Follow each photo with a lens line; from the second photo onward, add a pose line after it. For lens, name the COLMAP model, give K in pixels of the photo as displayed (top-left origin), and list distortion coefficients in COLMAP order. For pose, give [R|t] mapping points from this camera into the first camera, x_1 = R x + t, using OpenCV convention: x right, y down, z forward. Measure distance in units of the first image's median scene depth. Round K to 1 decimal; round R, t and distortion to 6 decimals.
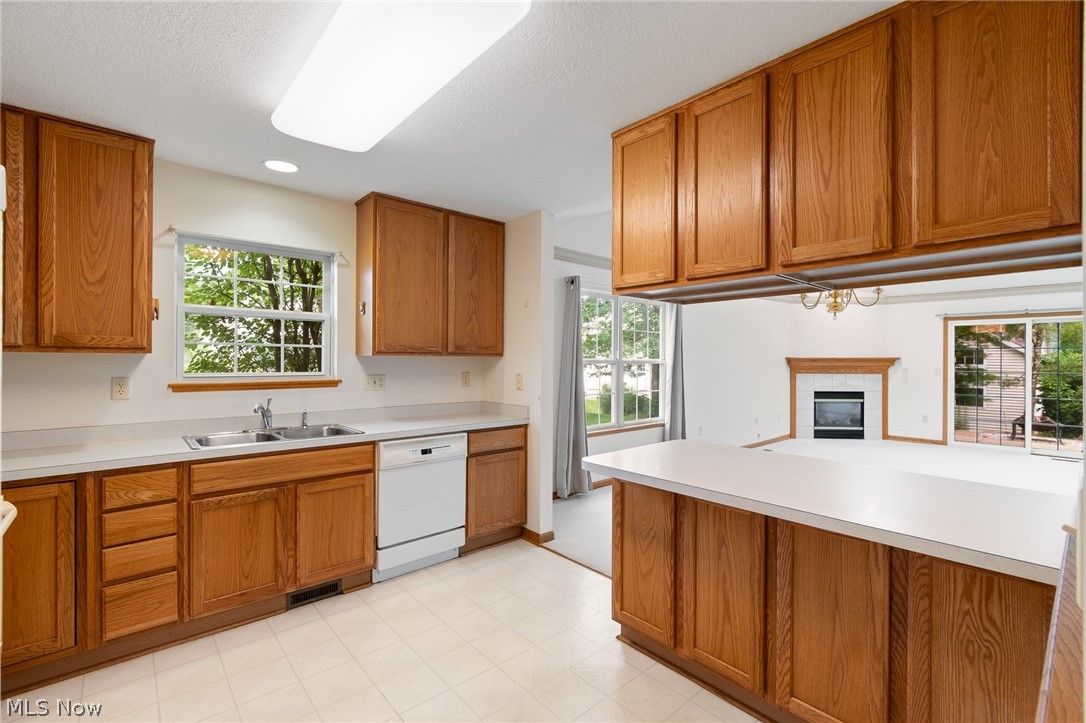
lens RADIAL K [[481.9, 0, 547.9], [0, 481.9, 358.3], [0, 0, 1]] dist [0.001448, -0.000170]
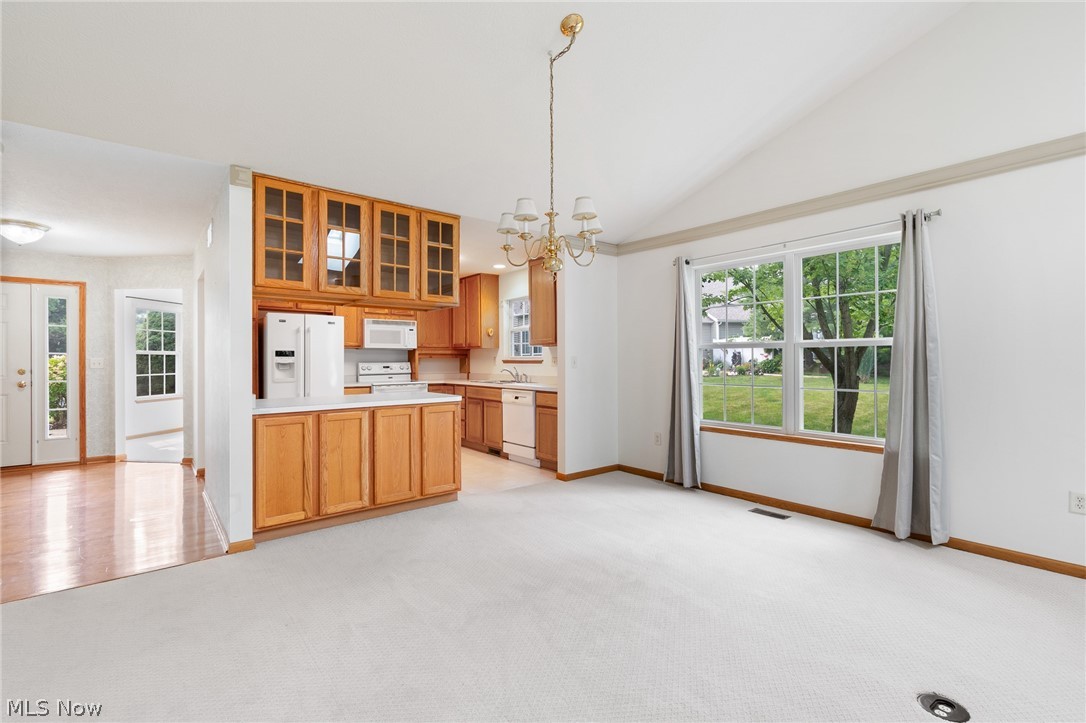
lens RADIAL K [[481.3, 0, 546.4], [0, 481.3, 360.7], [0, 0, 1]] dist [0.001375, -0.000630]
pose [[-0.041604, -0.002146, -0.999132, 1.712402], [0.005040, 0.999985, -0.002357, 0.061840], [0.999121, -0.005133, -0.041592, 1.289400]]
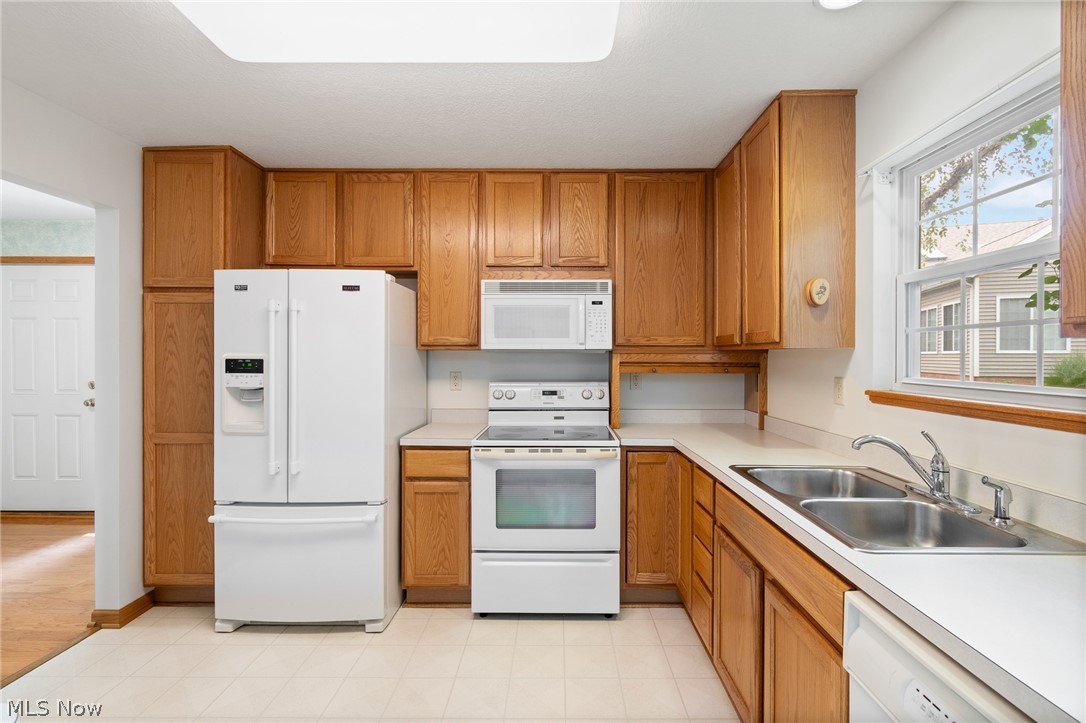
lens RADIAL K [[485.0, 0, 557.4], [0, 485.0, 360.0], [0, 0, 1]] dist [0.000637, -0.000093]
pose [[-0.665910, -0.000523, -0.746032, 0.053513], [-0.004430, 0.999985, 0.003253, 0.008284], [0.746019, 0.005471, -0.665902, 1.089909]]
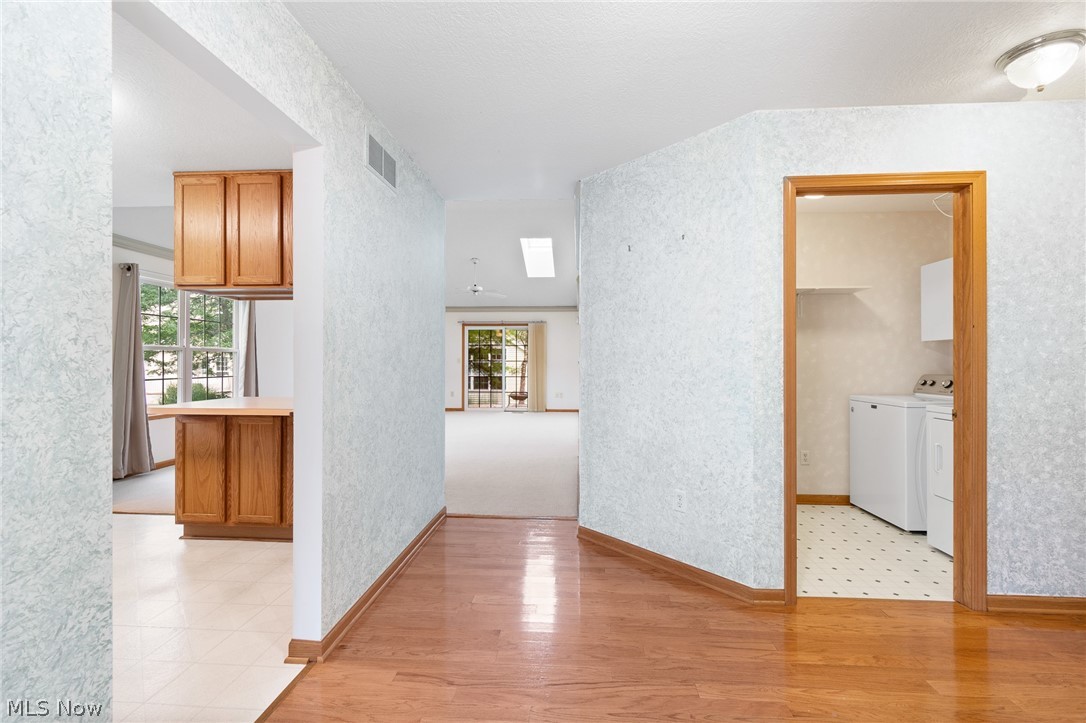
lens RADIAL K [[481.3, 0, 546.4], [0, 481.3, 360.7], [0, 0, 1]] dist [0.001375, -0.000630]
pose [[0.711797, -0.004526, 0.702370, -0.064015], [0.001279, 0.999986, 0.005147, 0.055254], [-0.702384, -0.002766, 0.711793, -0.601292]]
